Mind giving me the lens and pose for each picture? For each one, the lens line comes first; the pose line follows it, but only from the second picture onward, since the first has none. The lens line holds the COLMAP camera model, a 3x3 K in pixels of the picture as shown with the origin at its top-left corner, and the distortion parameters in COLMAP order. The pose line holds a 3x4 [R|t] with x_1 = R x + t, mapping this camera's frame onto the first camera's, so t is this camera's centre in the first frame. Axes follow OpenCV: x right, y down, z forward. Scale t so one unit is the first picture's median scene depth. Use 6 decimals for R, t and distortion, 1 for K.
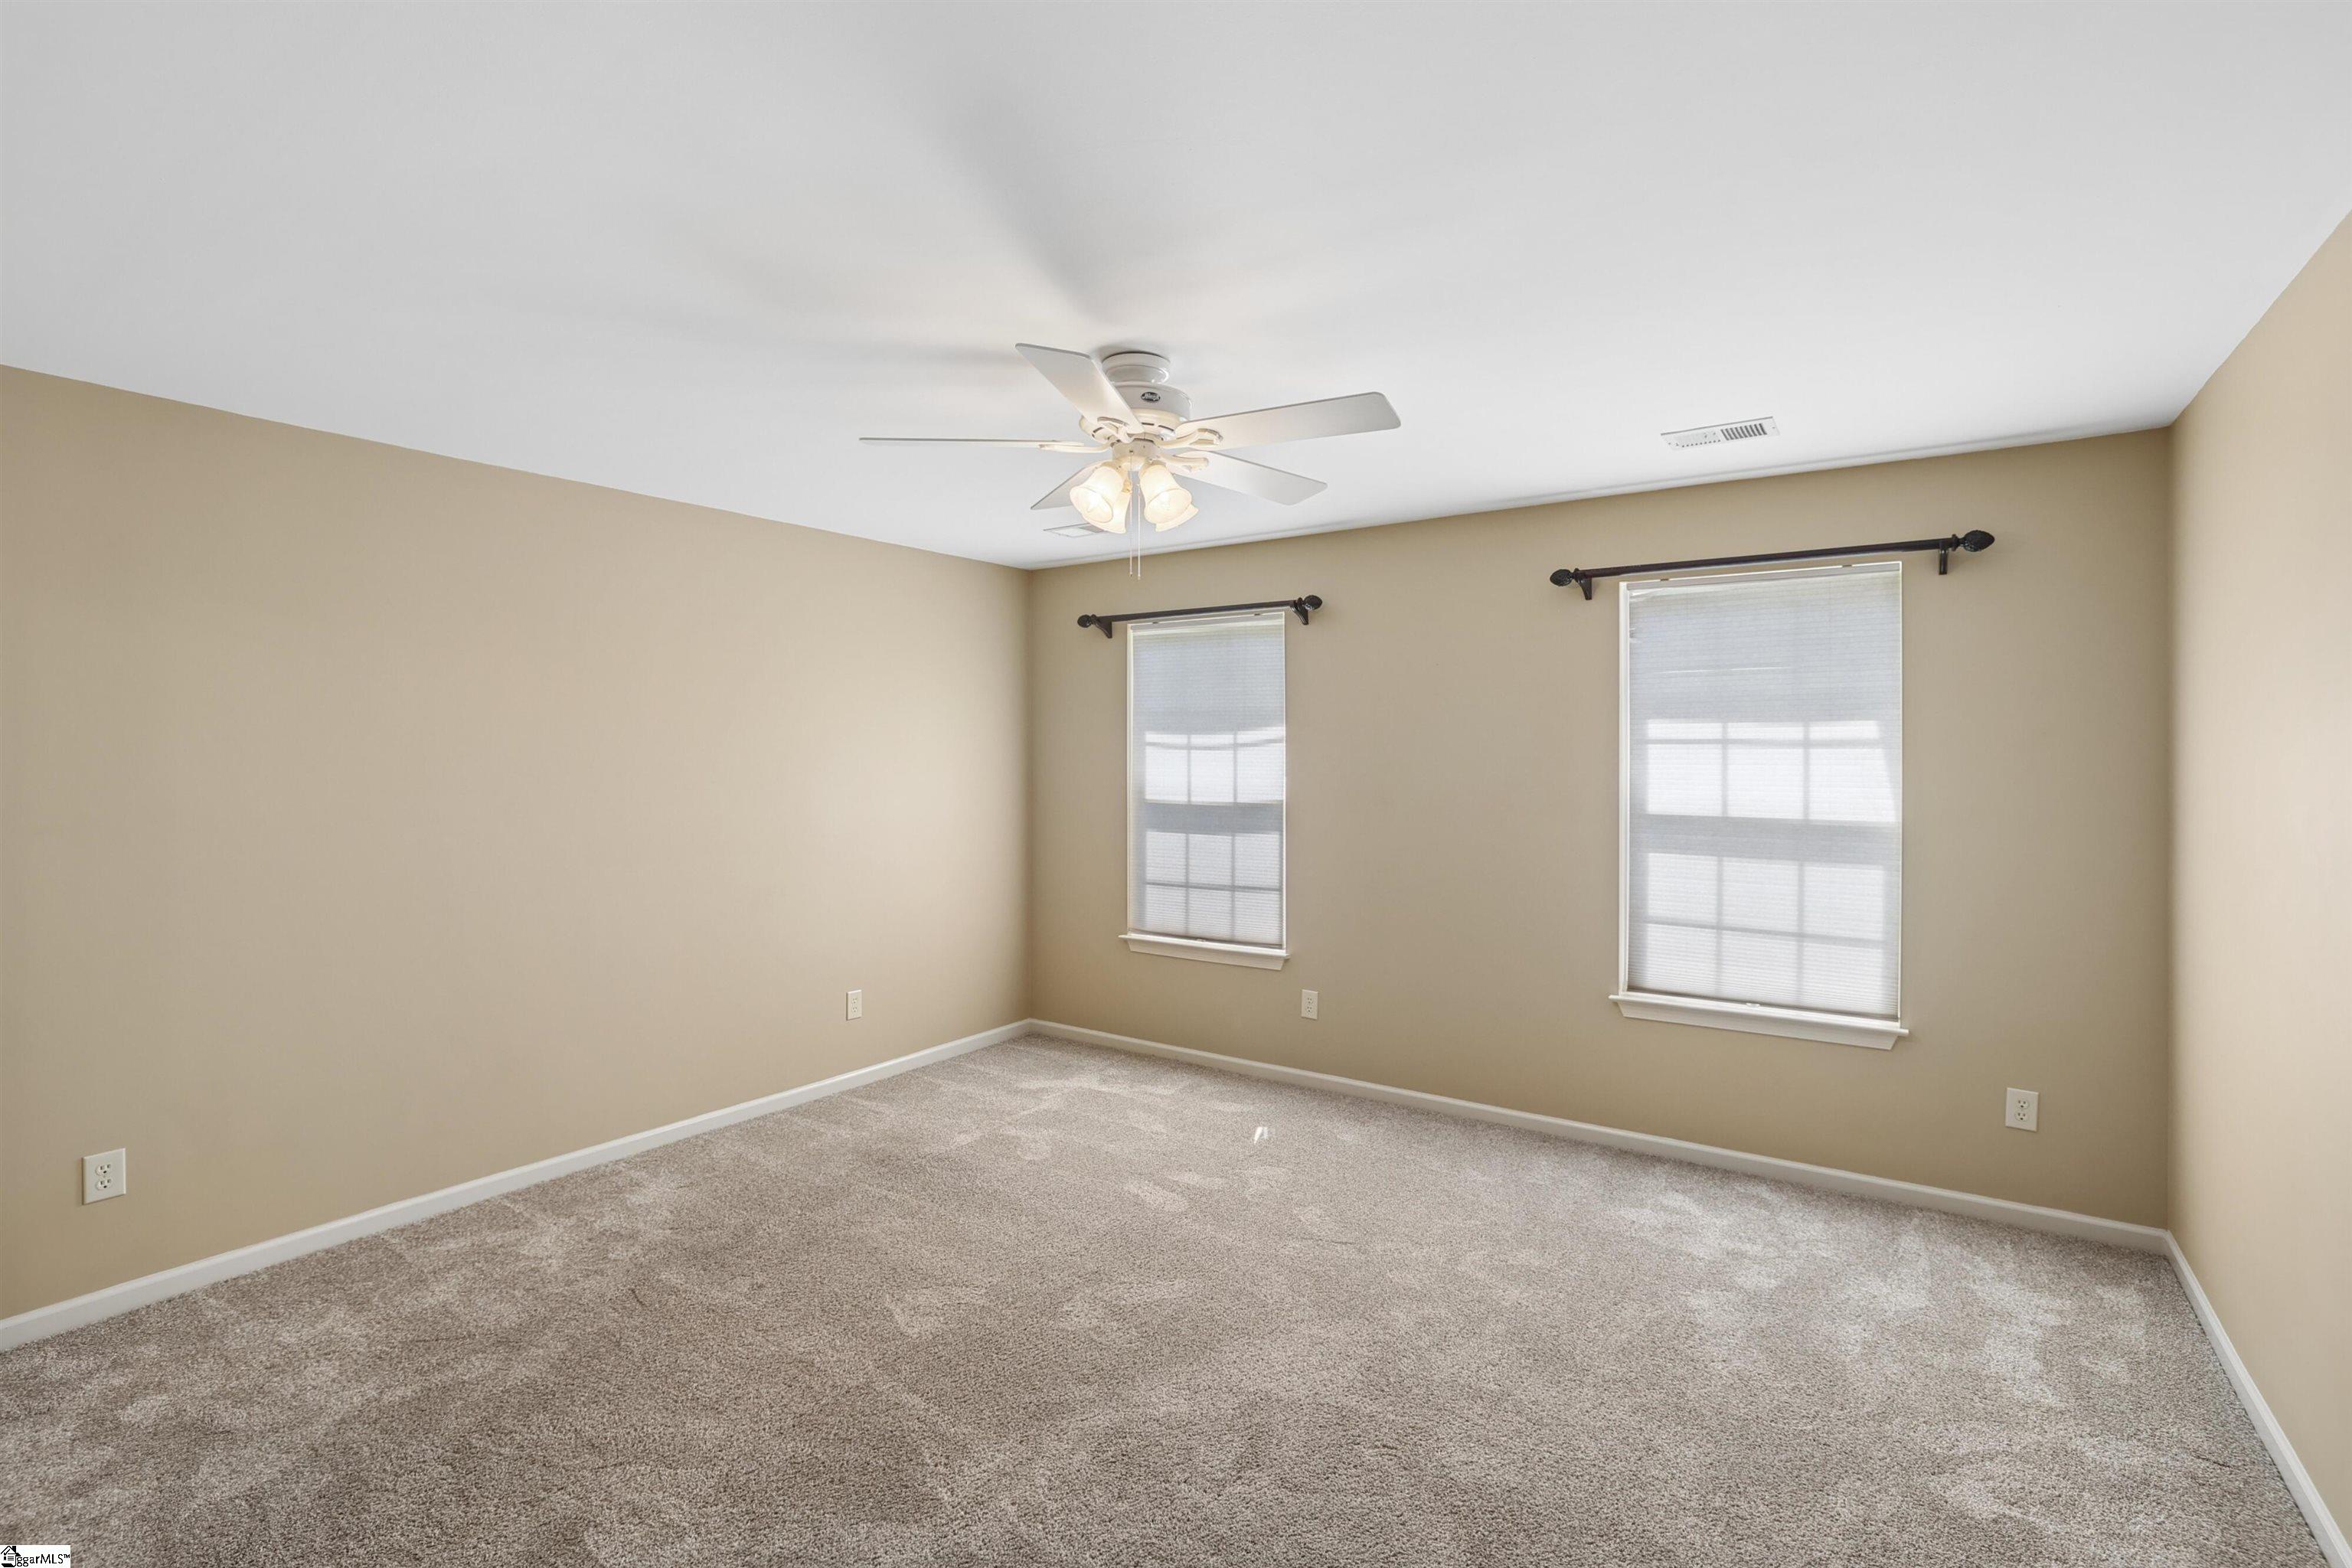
lens RADIAL K [[1111.0, 0, 1176.0], [0, 1111.0, 784.0], [0, 0, 1]] dist [-0.041229, 0.025165]
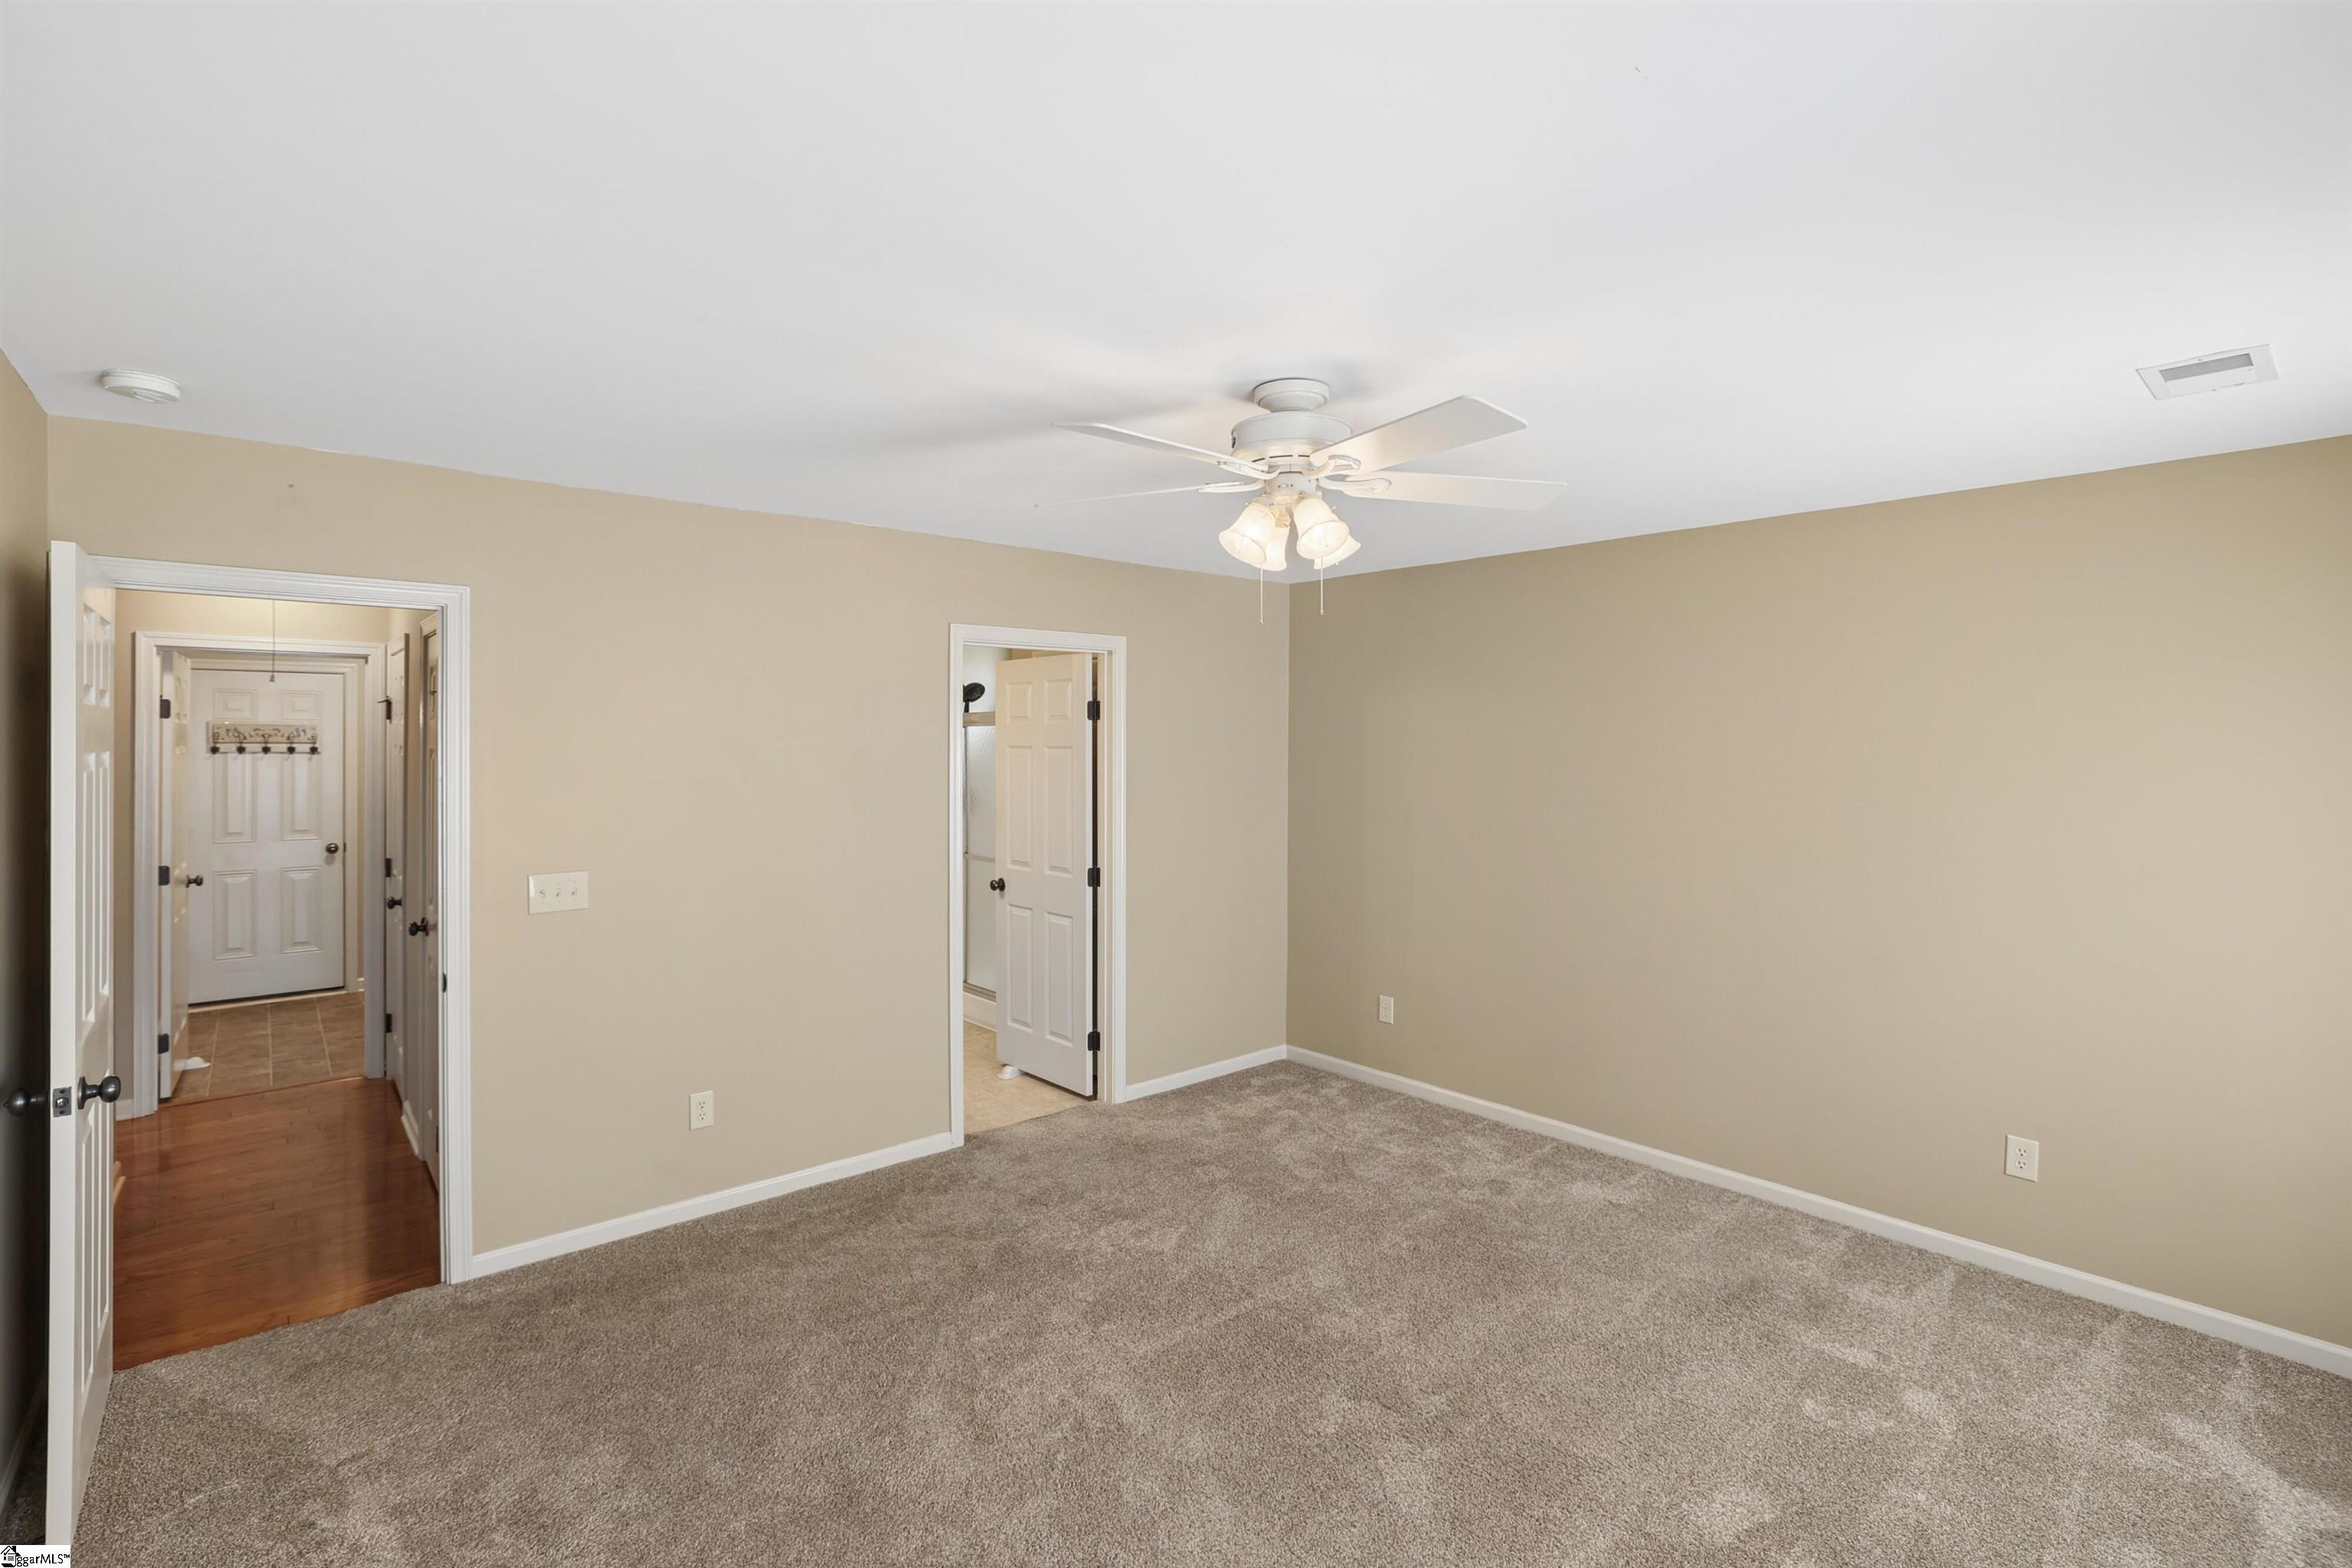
lens RADIAL K [[1116.2, 0, 1176.4], [0, 1116.2, 751.8], [0, 0, 1]] dist [-0.000923, 0.000237]
pose [[-0.268695, 0.003435, -0.963219, 0.761678], [-0.028541, 0.999526, 0.011526, -0.065641], [0.962802, 0.030589, -0.268470, 0.991948]]
